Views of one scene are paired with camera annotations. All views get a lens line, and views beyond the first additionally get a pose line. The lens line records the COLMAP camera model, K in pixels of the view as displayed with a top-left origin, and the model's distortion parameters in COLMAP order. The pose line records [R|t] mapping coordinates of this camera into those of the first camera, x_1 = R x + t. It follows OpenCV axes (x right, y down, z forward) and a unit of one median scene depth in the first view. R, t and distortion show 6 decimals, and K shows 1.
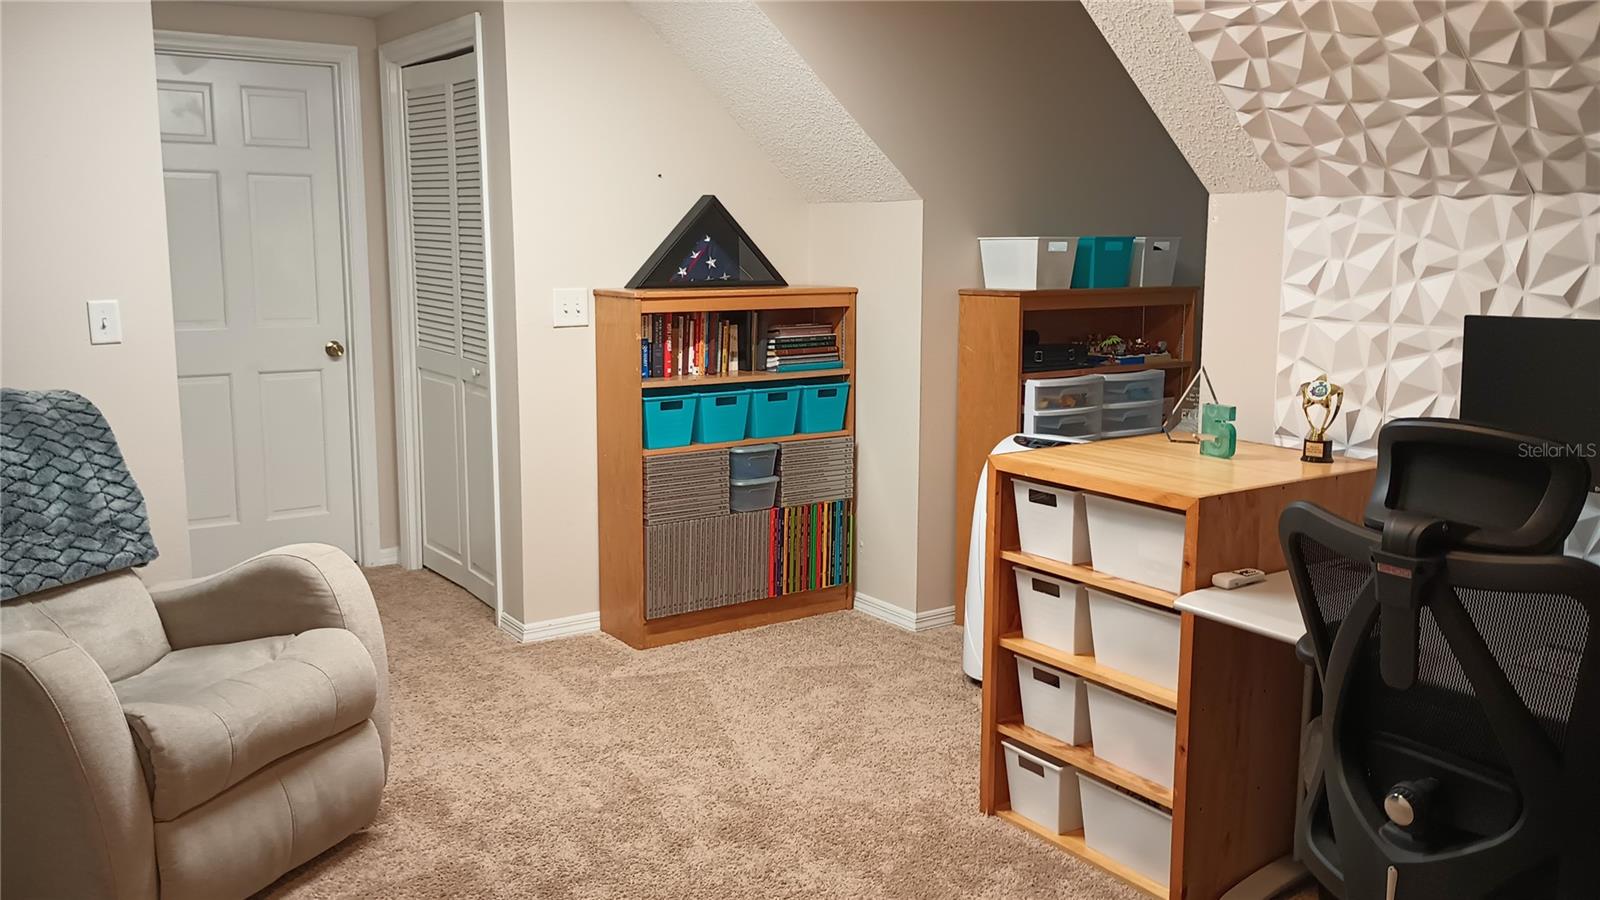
lens RADIAL K [[1323.6, 0, 795.1], [0, 1323.6, 434.3], [0, 0, 1]] dist [0.030116, -0.010023]
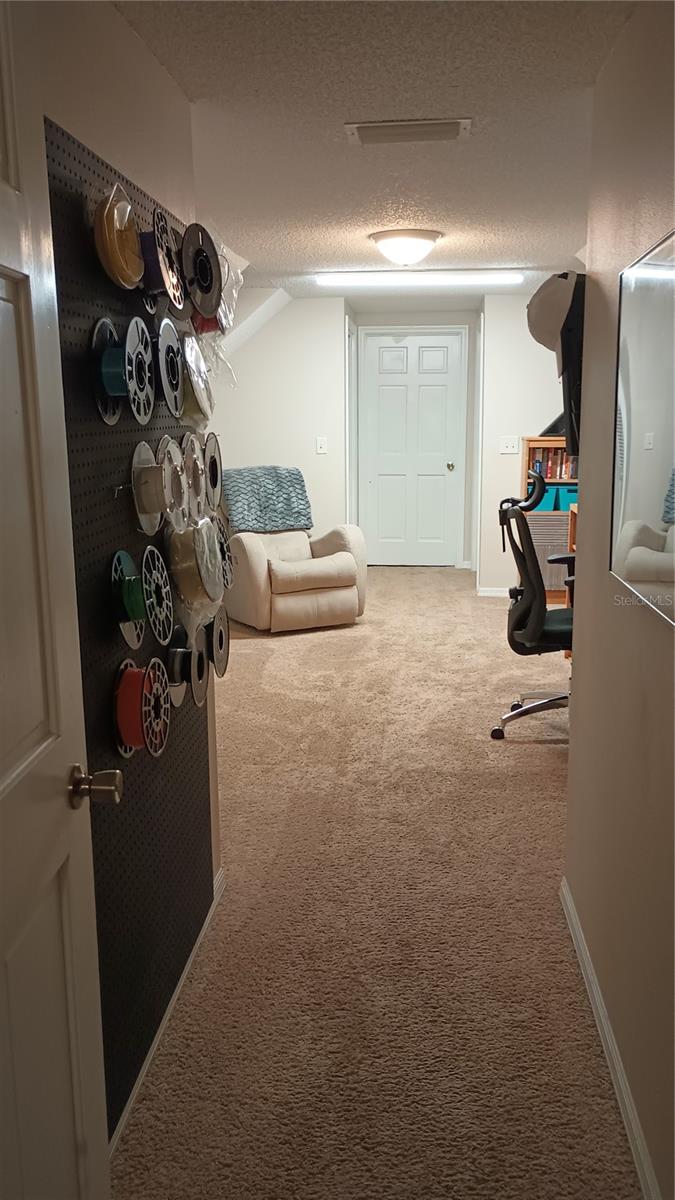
lens RADIAL K [[992.7, 0, 337.5], [0, 992.7, 600.0], [0, 0, 1]] dist [0.030116, -0.010023]
pose [[0.766263, 0.111277, -0.632818, 0.606715], [-0.088609, 0.993780, 0.067455, 0.065423], [0.636388, 0.004385, 0.771357, -0.396986]]
